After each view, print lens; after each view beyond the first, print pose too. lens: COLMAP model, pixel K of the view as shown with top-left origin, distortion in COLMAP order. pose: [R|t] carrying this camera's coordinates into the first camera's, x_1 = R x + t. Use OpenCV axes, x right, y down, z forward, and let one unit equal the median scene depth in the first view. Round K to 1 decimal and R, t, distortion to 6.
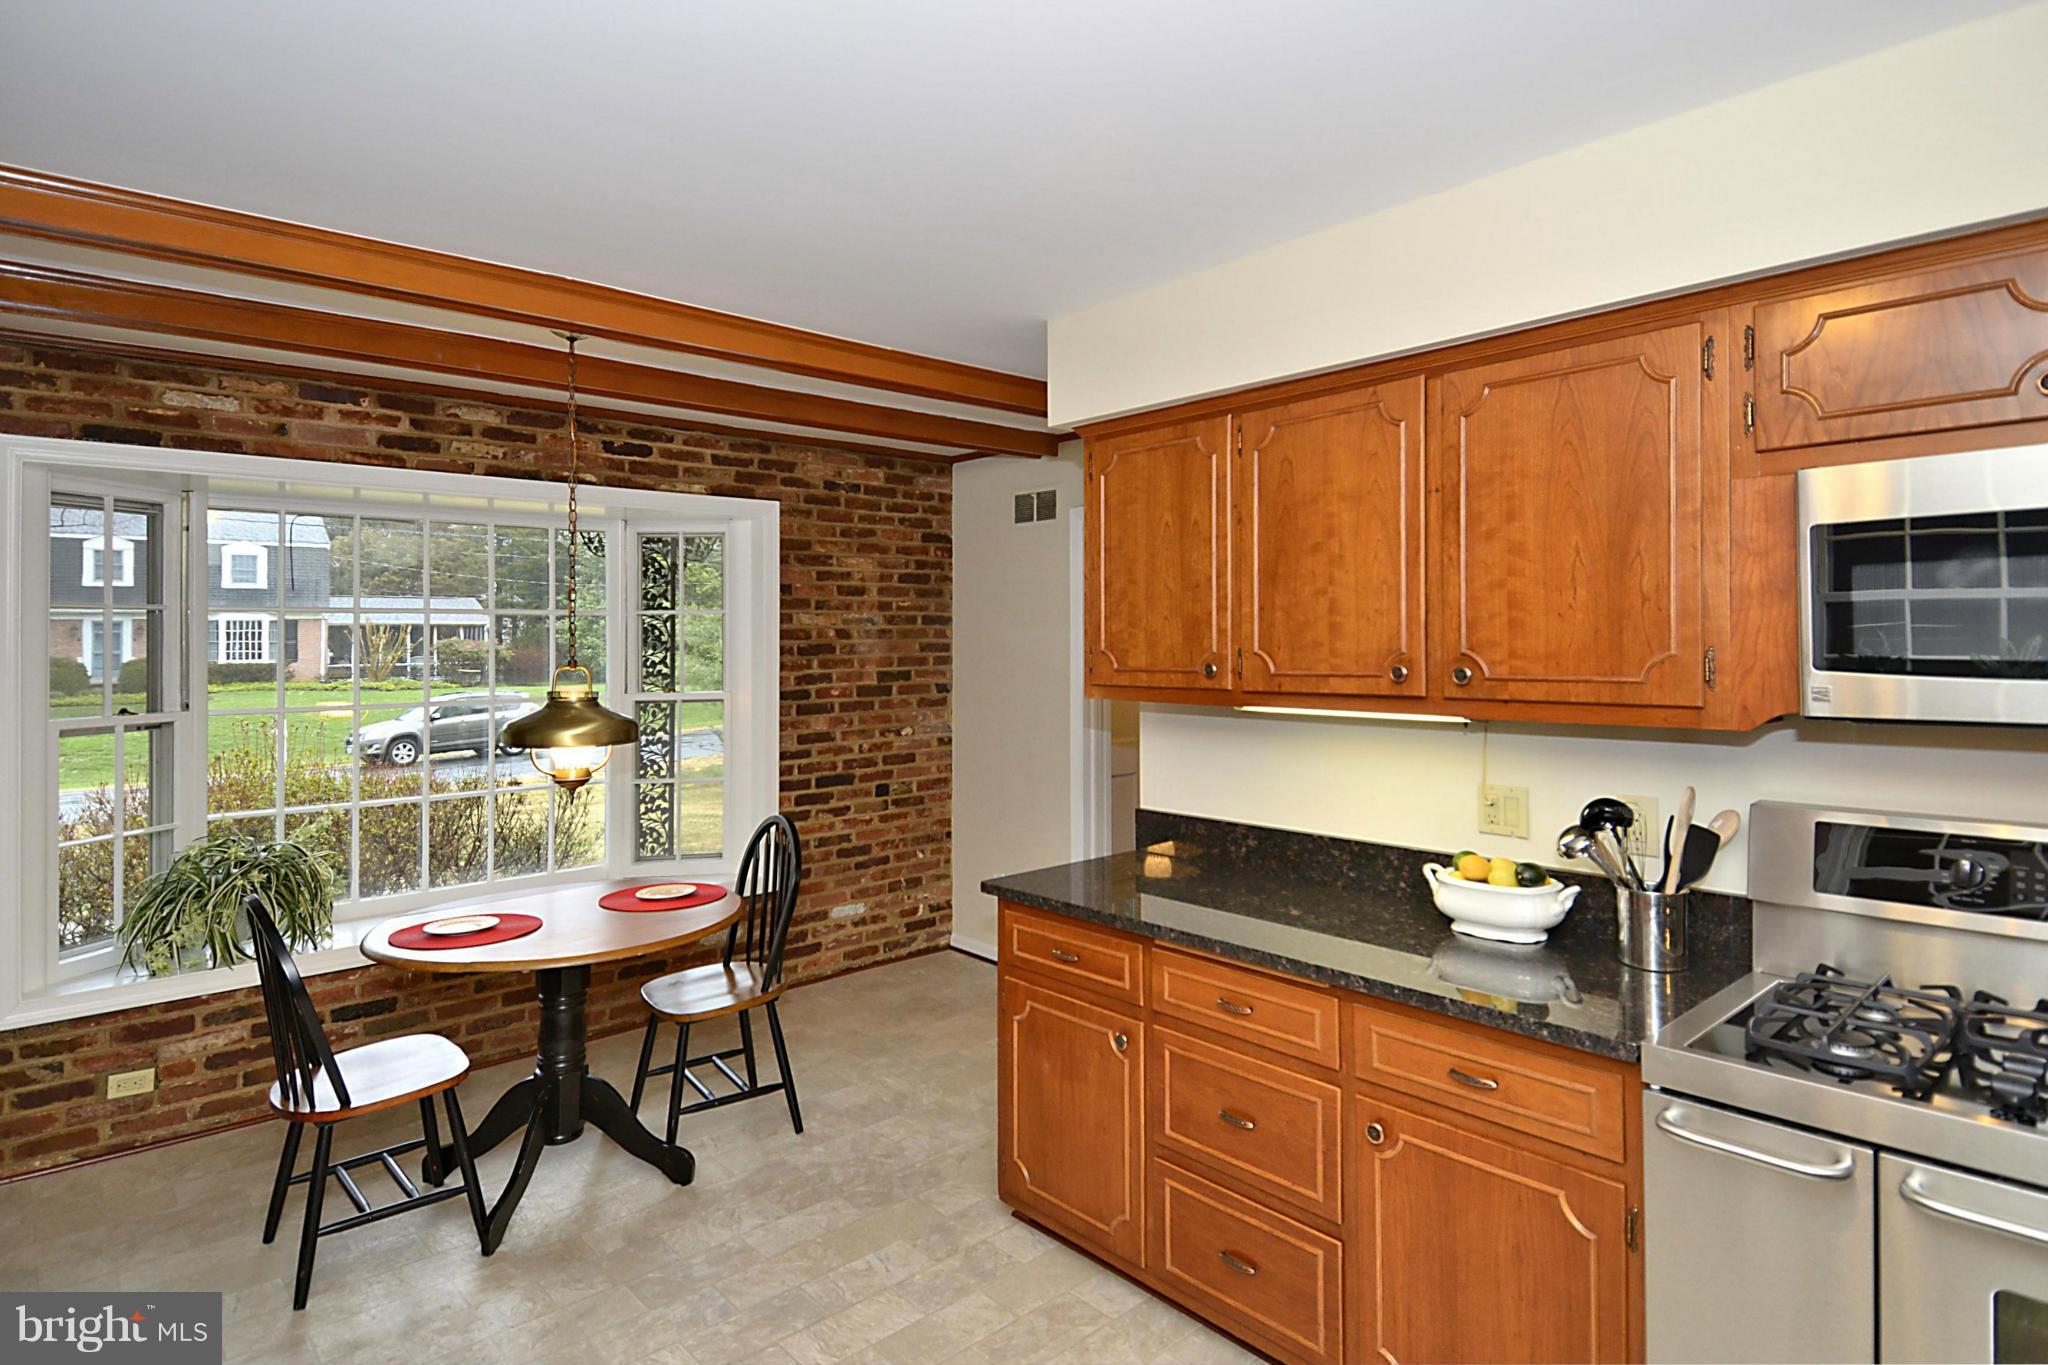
lens RADIAL K [[1070.1, 0, 1027.4], [0, 1070.1, 647.8], [0, 0, 1]] dist [0.074649, -0.059099]
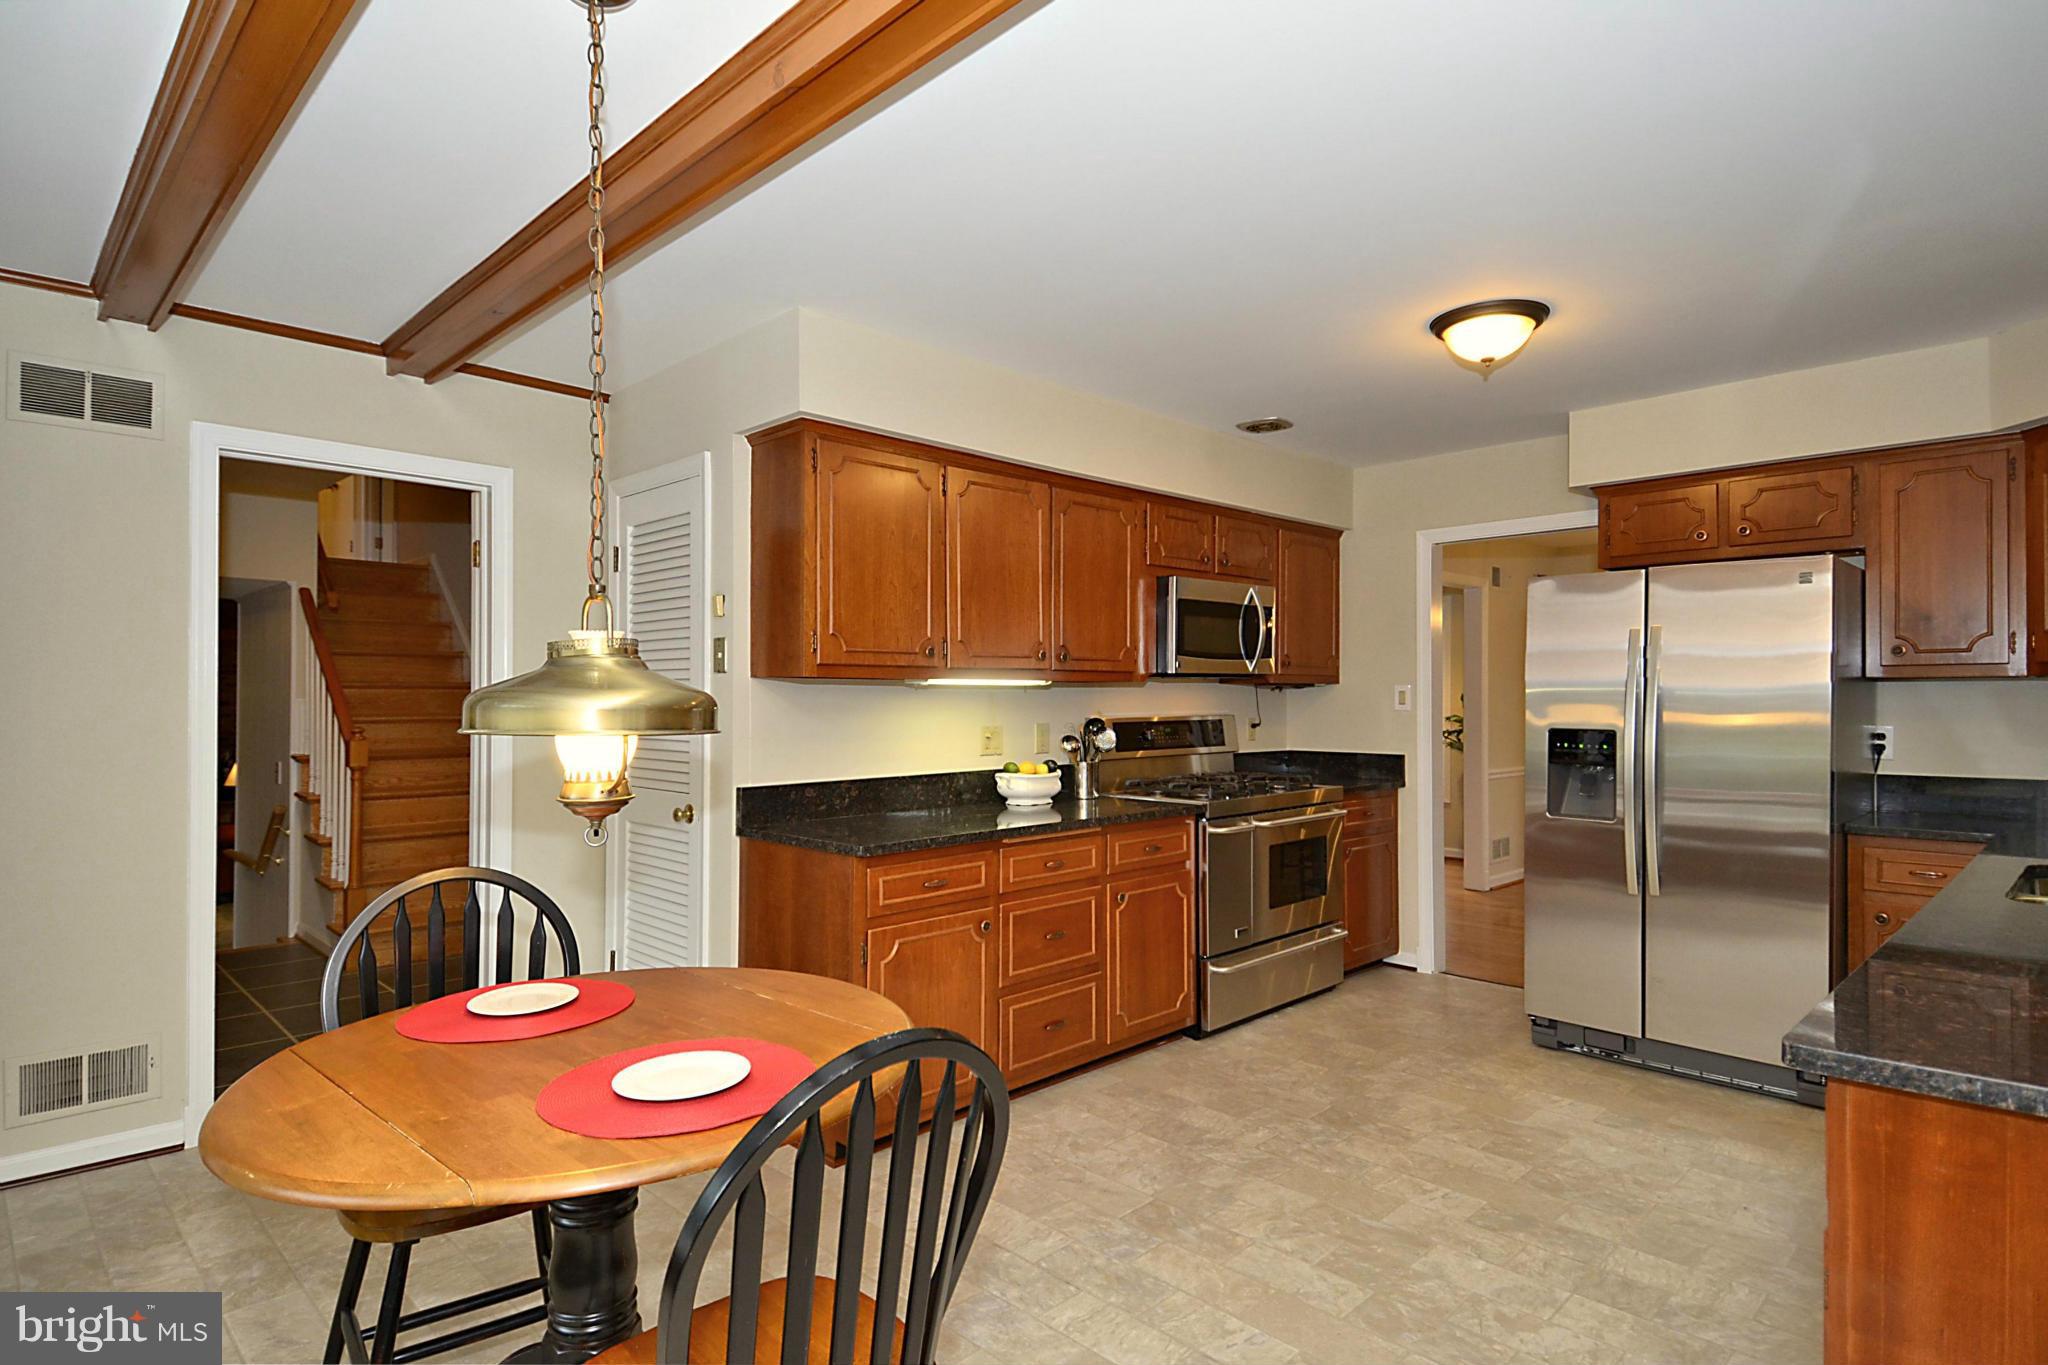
lens RADIAL K [[1086.1, 0, 980.0], [0, 1086.1, 689.6], [0, 0, 1]] dist [0.080291, -0.061647]
pose [[0.002911, 0.008325, 0.999961, -1.298774], [0.003274, 0.999960, -0.008335, 0.086529], [-0.999990, 0.003298, 0.002883, 1.034704]]
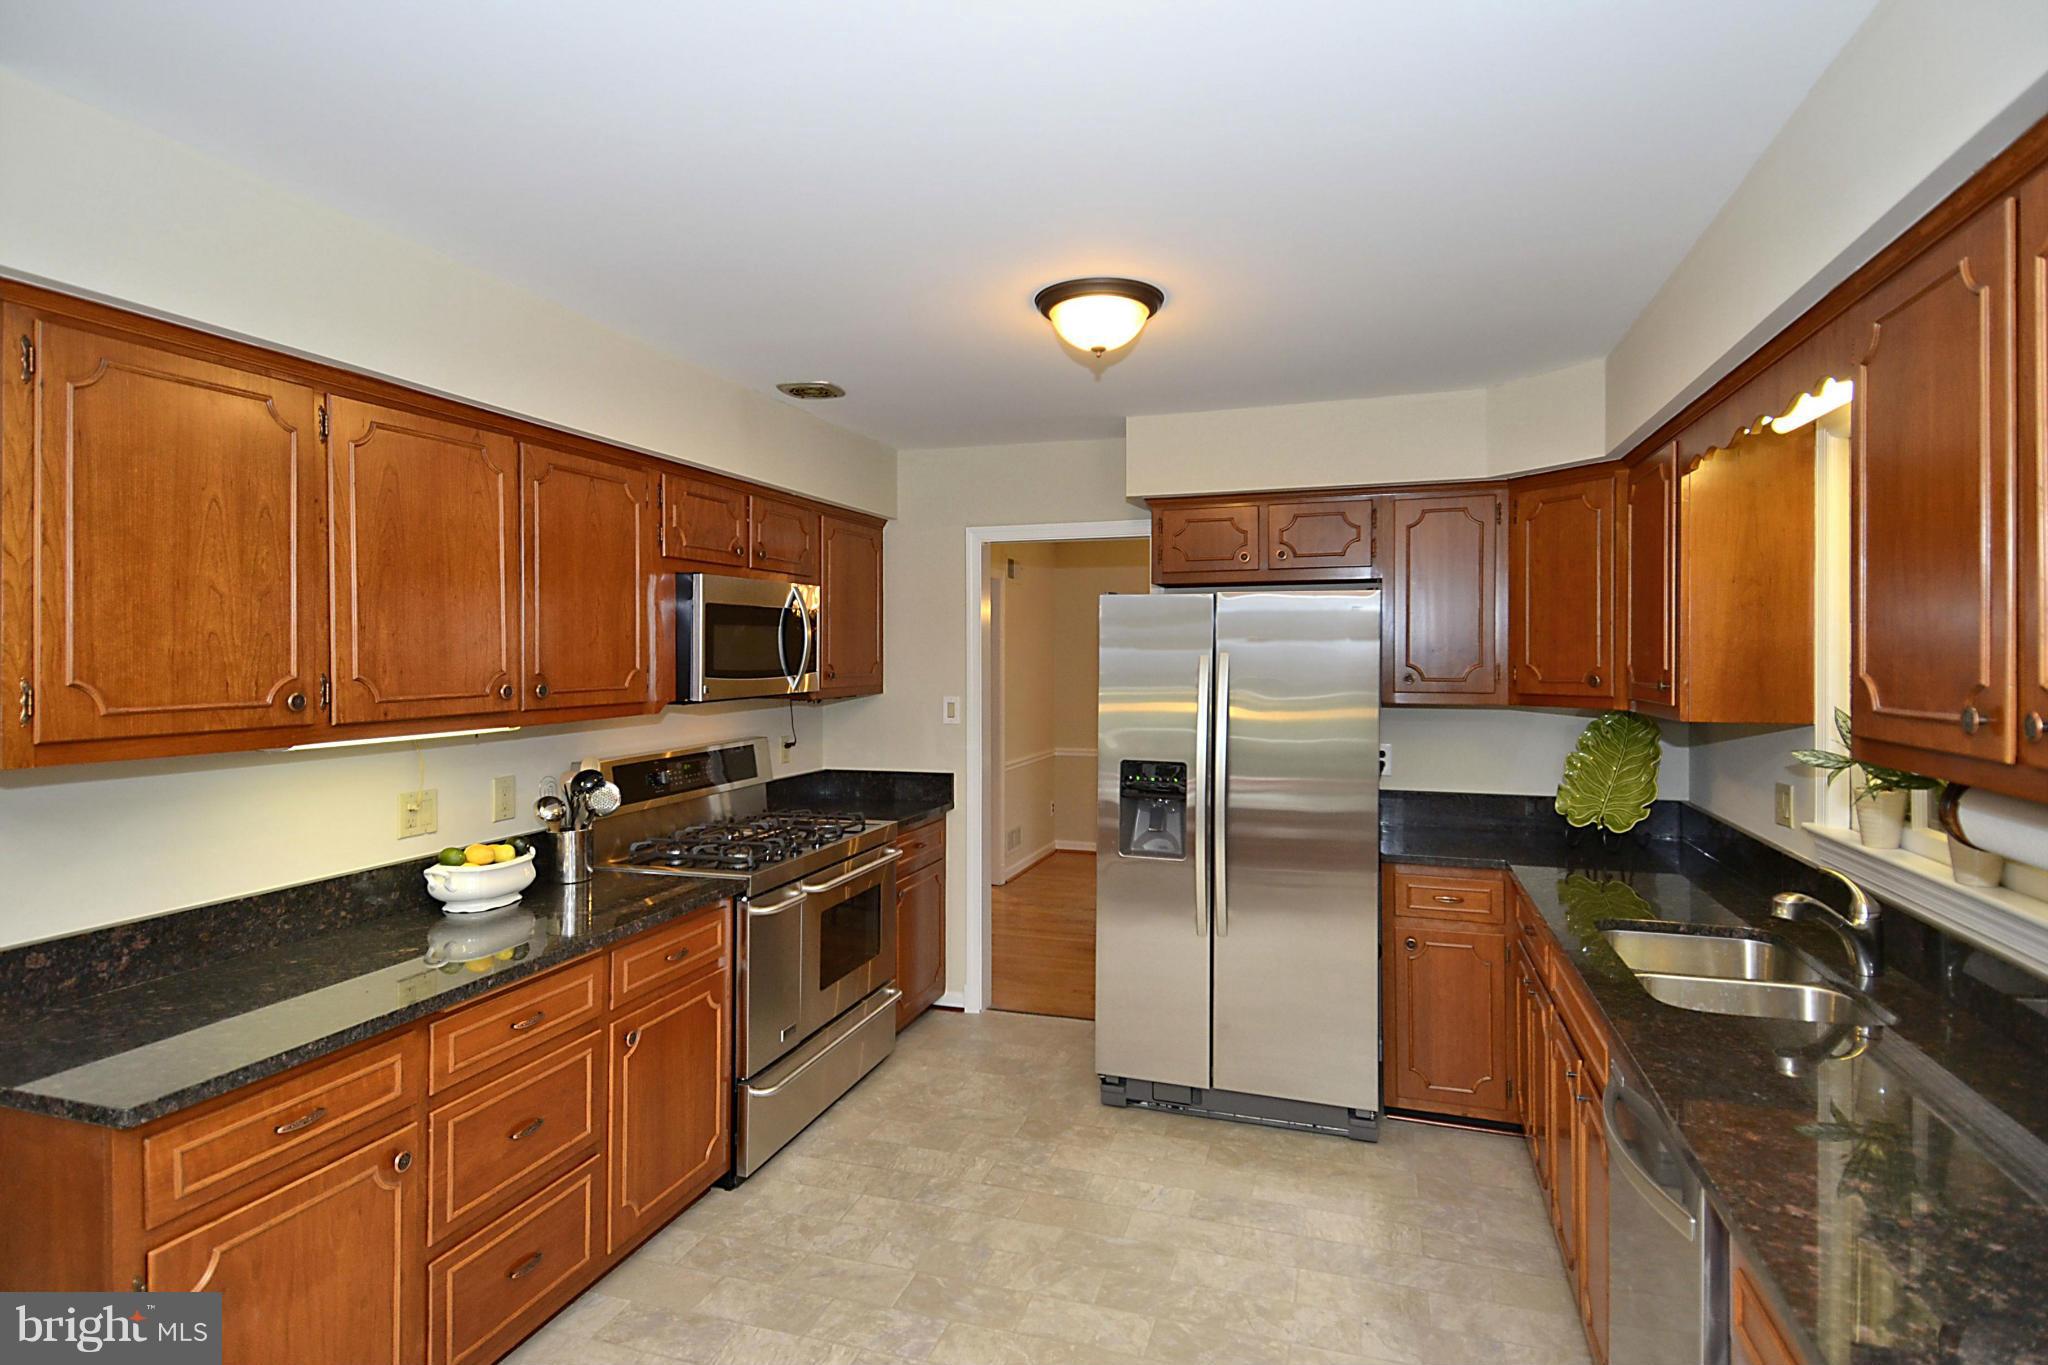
lens RADIAL K [[1070.1, 0, 1027.4], [0, 1070.1, 647.8], [0, 0, 1]] dist [0.074649, -0.059099]
pose [[-0.488571, 0.003303, 0.872518, -0.886246], [0.007358, 0.999973, 0.000334, -0.017456], [-0.872493, 0.006584, -0.488582, 1.021719]]
